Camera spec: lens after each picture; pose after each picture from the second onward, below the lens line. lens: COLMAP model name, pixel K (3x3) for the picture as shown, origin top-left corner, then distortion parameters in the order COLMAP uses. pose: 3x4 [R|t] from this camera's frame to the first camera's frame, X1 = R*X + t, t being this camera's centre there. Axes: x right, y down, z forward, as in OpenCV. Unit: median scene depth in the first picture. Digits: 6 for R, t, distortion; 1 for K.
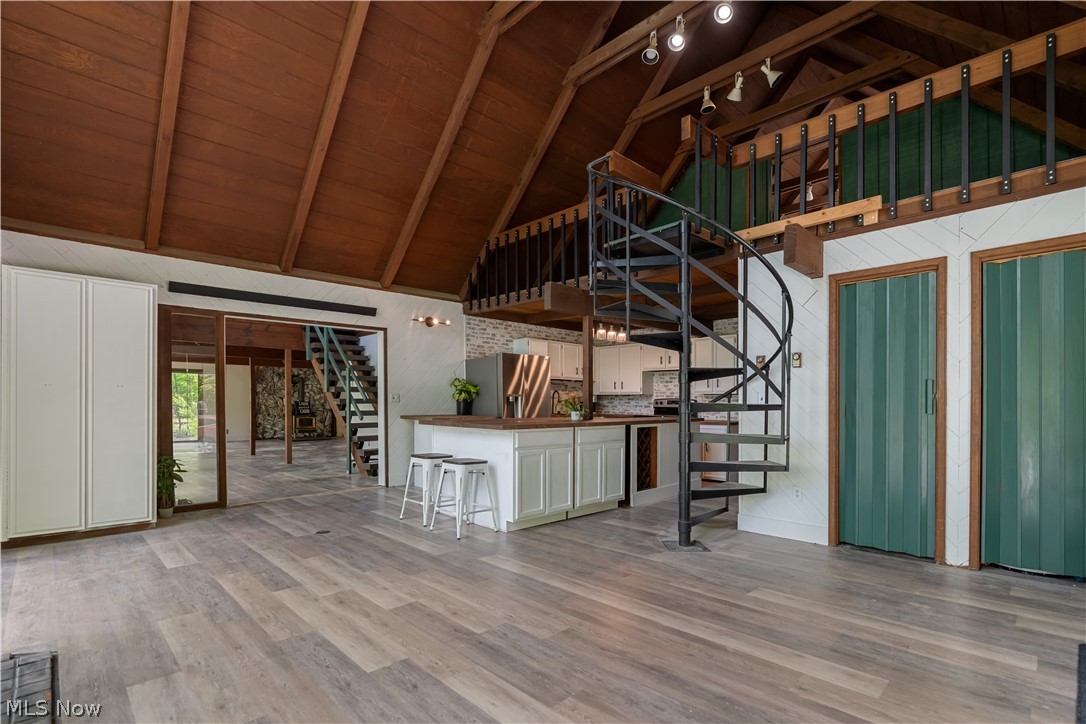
lens RADIAL K [[503.7, 0, 550.2], [0, 503.7, 412.7], [0, 0, 1]] dist [-0.009153, 0.003376]
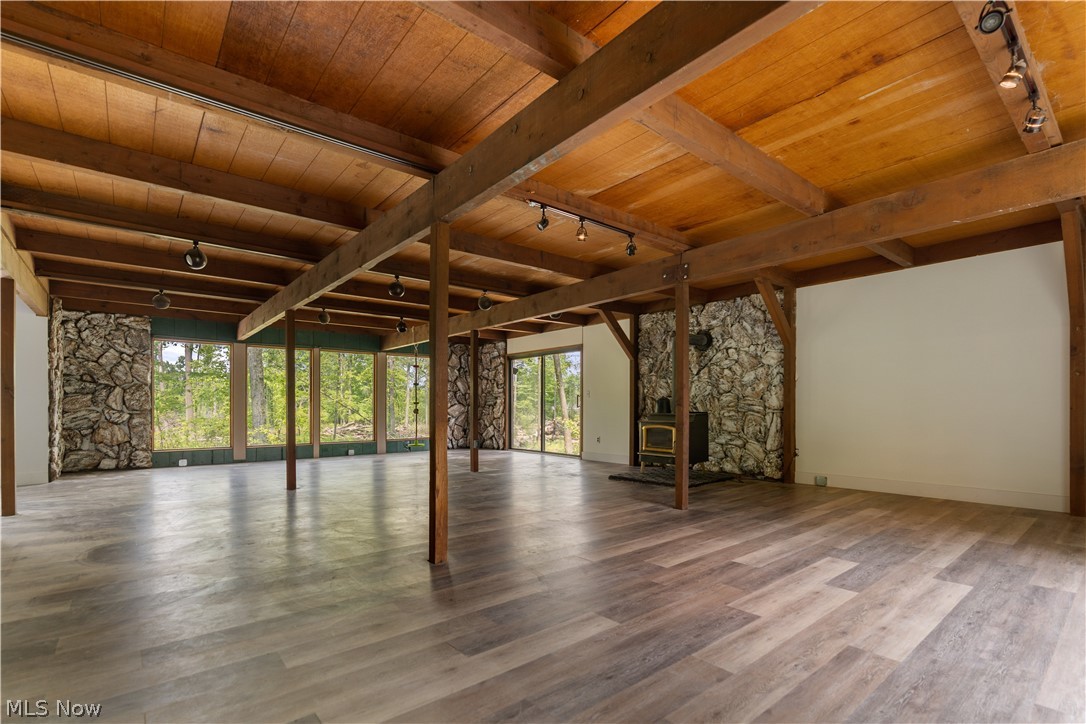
lens RADIAL K [[503.7, 0, 547.8], [0, 503.7, 409.7], [0, 0, 1]] dist [-0.009153, 0.003376]
pose [[-0.084034, 0.006617, -0.996441, -0.127341], [-0.009914, 0.999923, 0.007476, -0.016376], [0.996414, 0.010507, -0.083962, 2.102380]]
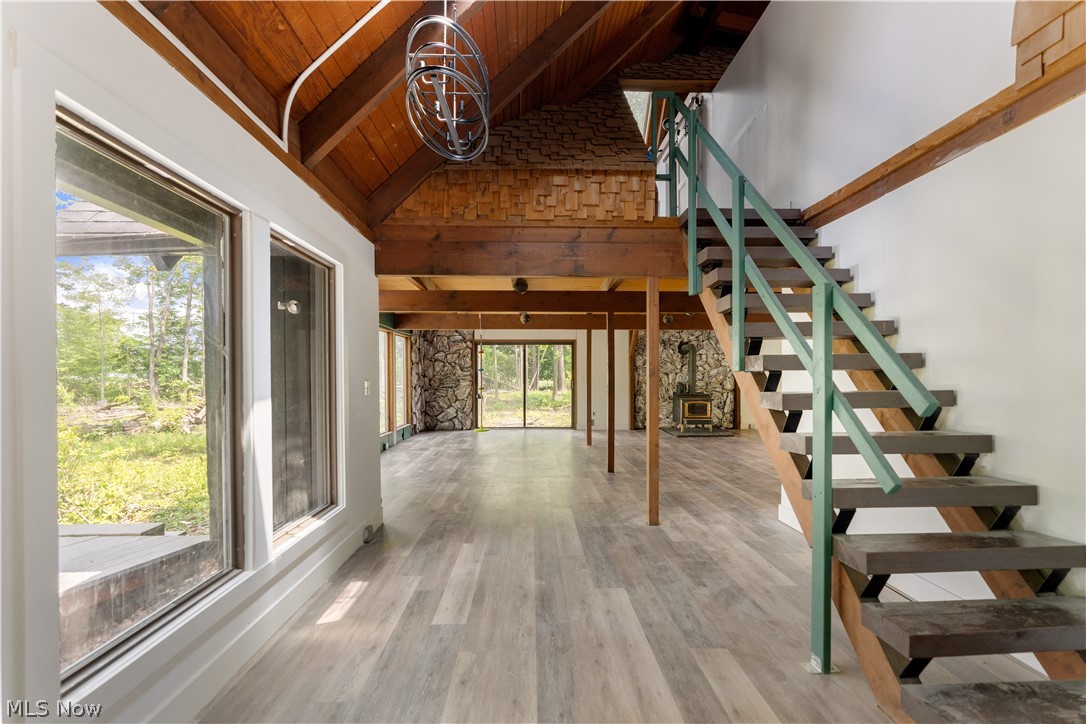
lens RADIAL K [[503.7, 0, 542.8], [0, 503.7, 382.9], [0, 0, 1]] dist [-0.009153, 0.003376]
pose [[0.723560, 0.008118, -0.690214, -0.363572], [-0.007135, 0.999965, 0.004282, -0.041388], [0.690225, 0.001827, 0.723592, 0.787366]]
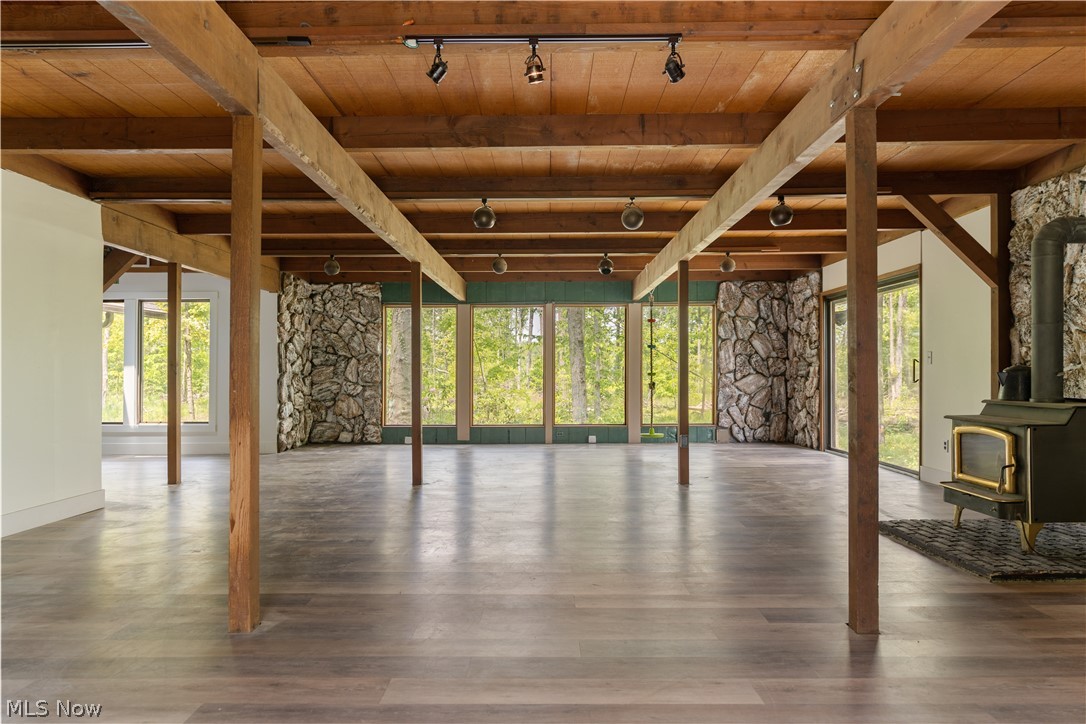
lens RADIAL K [[677.7, 0, 547.8], [0, 677.7, 364.7], [0, 0, 1]] dist [-0.004152, -0.000038]
pose [[-0.703809, -0.006682, -0.710358, -0.408376], [-0.005706, 0.999977, -0.003753, -0.031635], [0.710366, 0.001412, -0.703831, 2.375159]]
